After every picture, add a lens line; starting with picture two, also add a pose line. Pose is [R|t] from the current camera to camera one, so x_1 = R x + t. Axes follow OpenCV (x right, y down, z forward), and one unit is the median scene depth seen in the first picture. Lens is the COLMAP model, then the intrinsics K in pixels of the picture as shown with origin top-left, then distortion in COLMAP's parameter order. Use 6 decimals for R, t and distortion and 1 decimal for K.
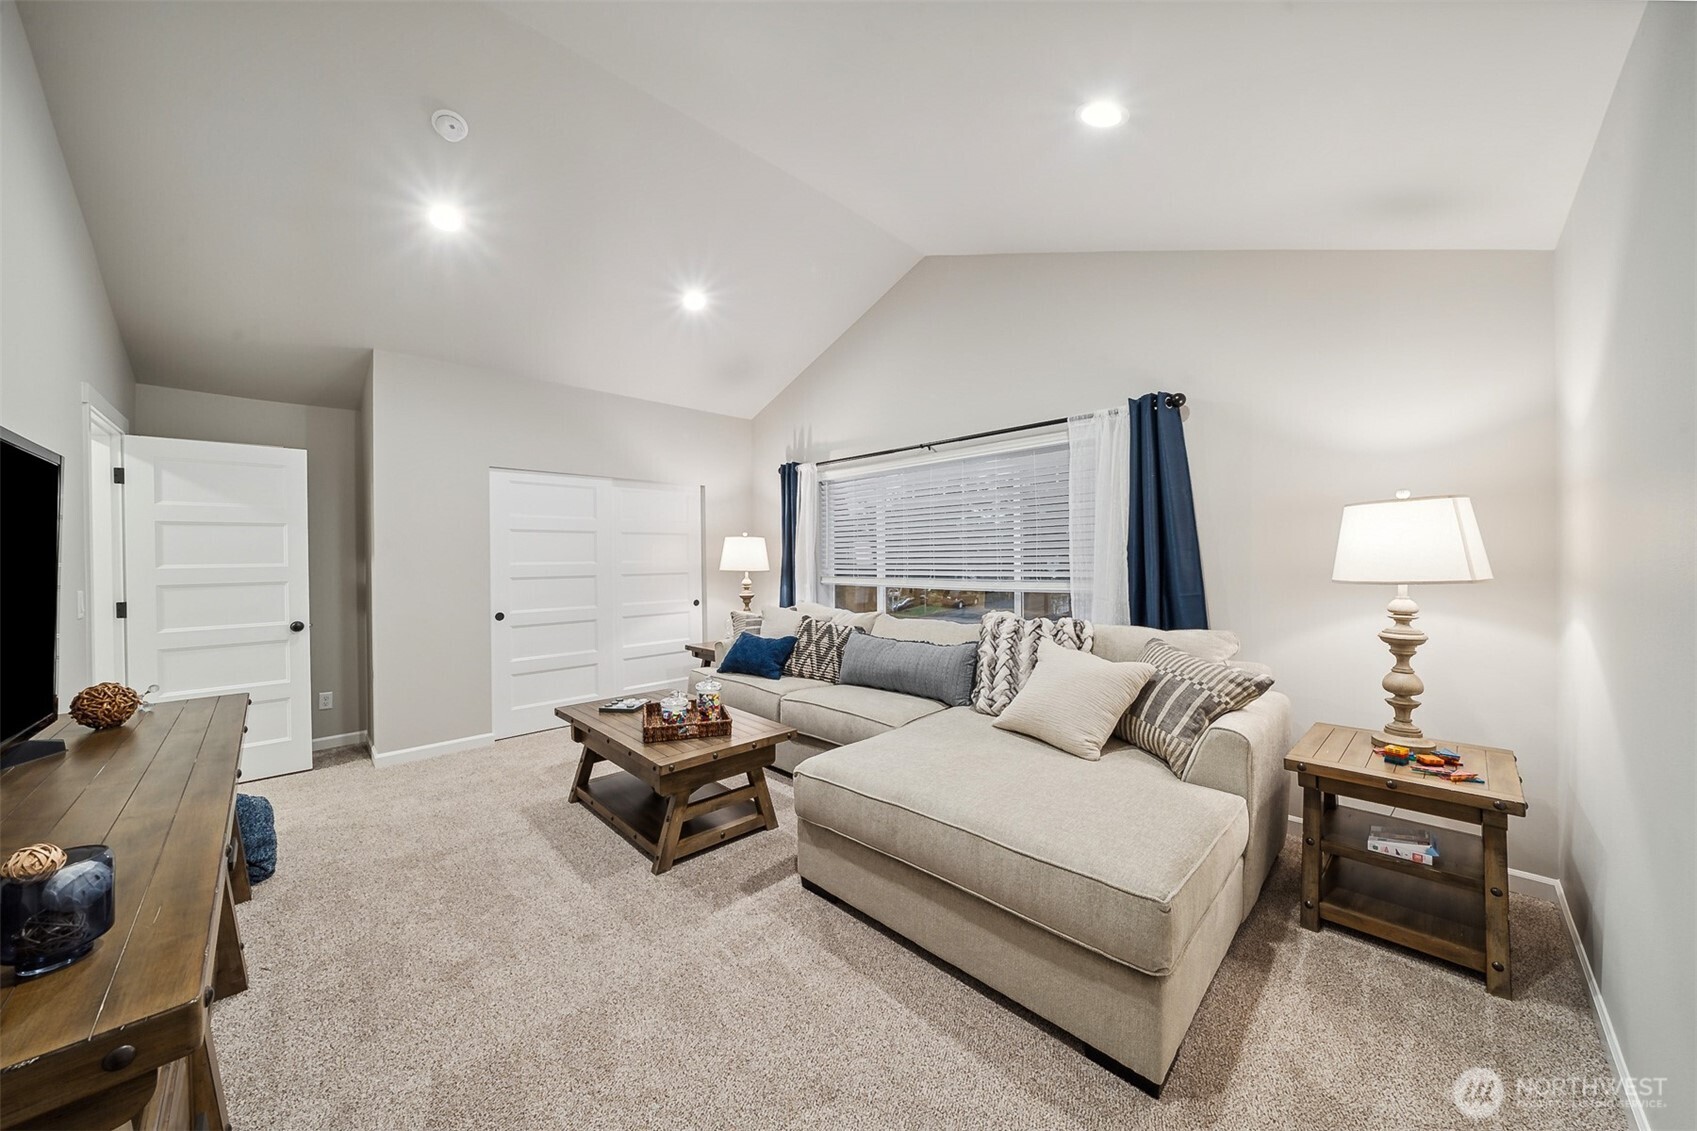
lens RADIAL K [[584.2, 0, 848.5], [0, 584.2, 565.5], [0, 0, 1]] dist [-0.000523, -0.000011]
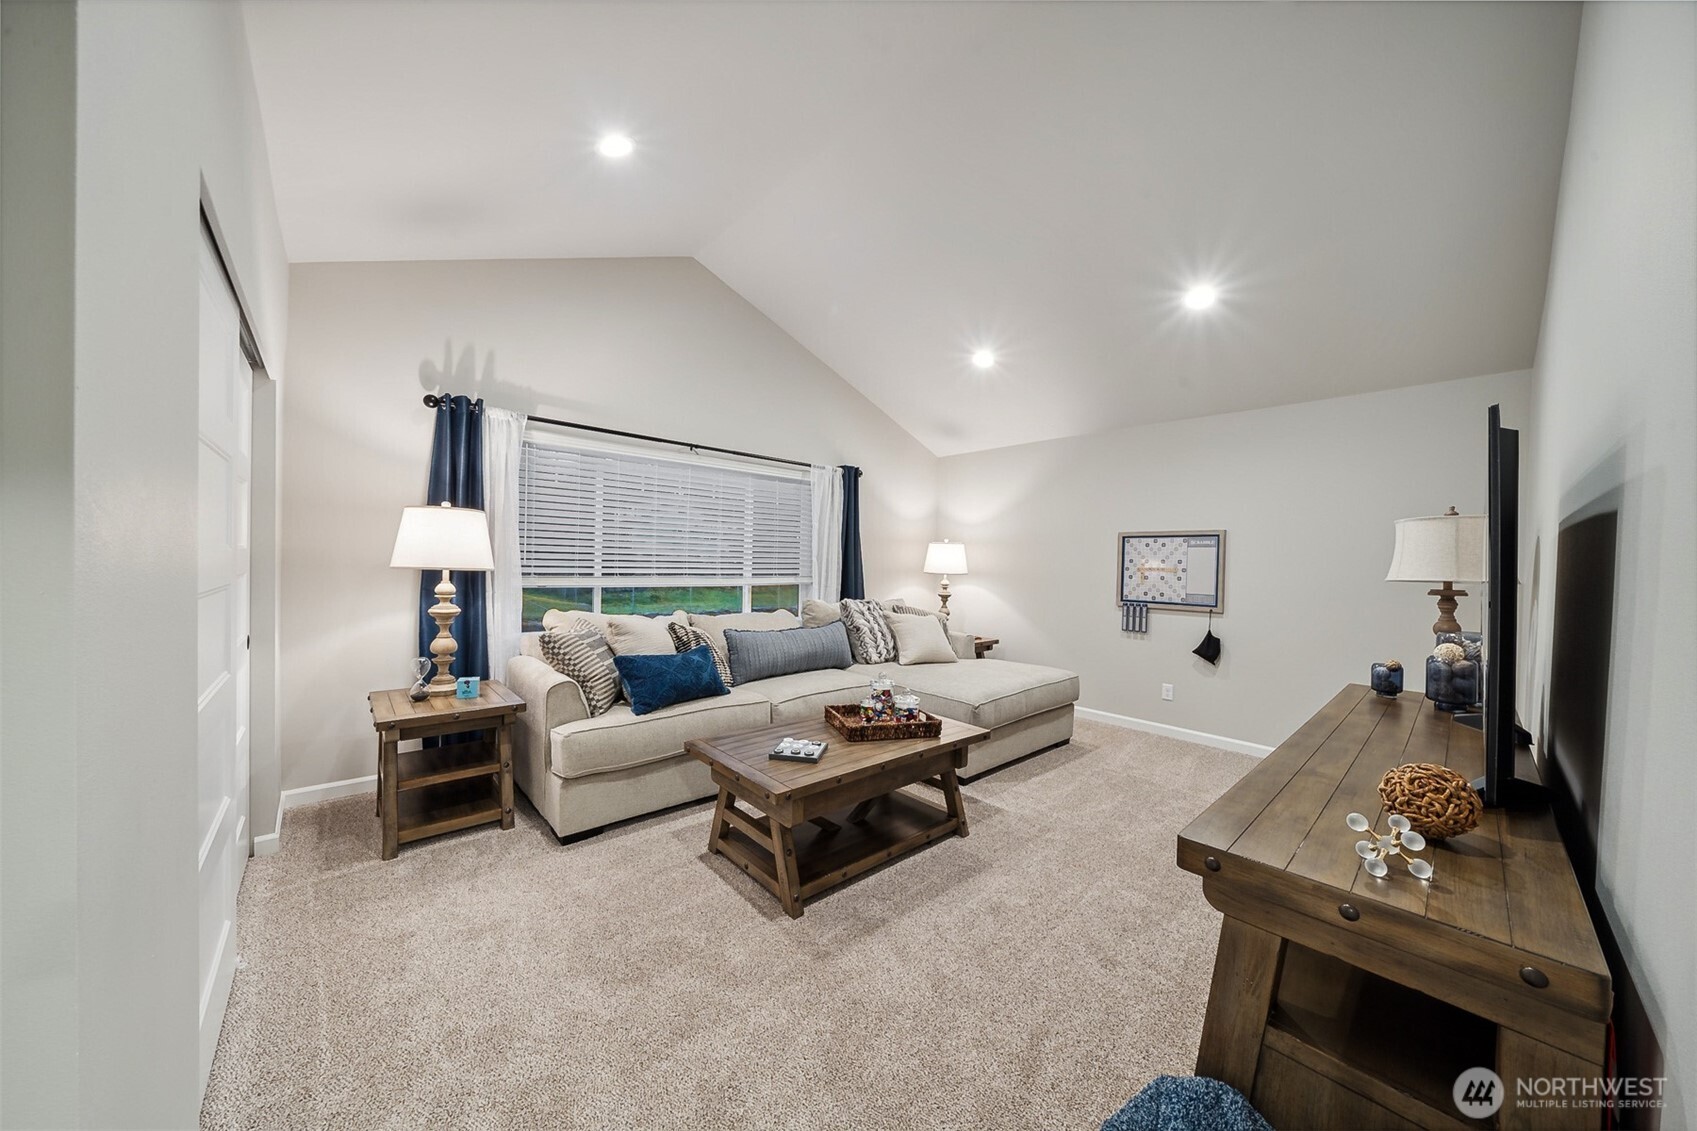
lens RADIAL K [[564.2, 0, 848.5], [0, 564.2, 565.5], [0, 0, 1]] dist [0.000345, 0.000009]
pose [[0.040091, -0.001845, 0.999194, -0.961329], [-0.016970, 0.999853, 0.002527, -0.004669], [-0.999052, -0.017058, 0.040054, 0.788810]]
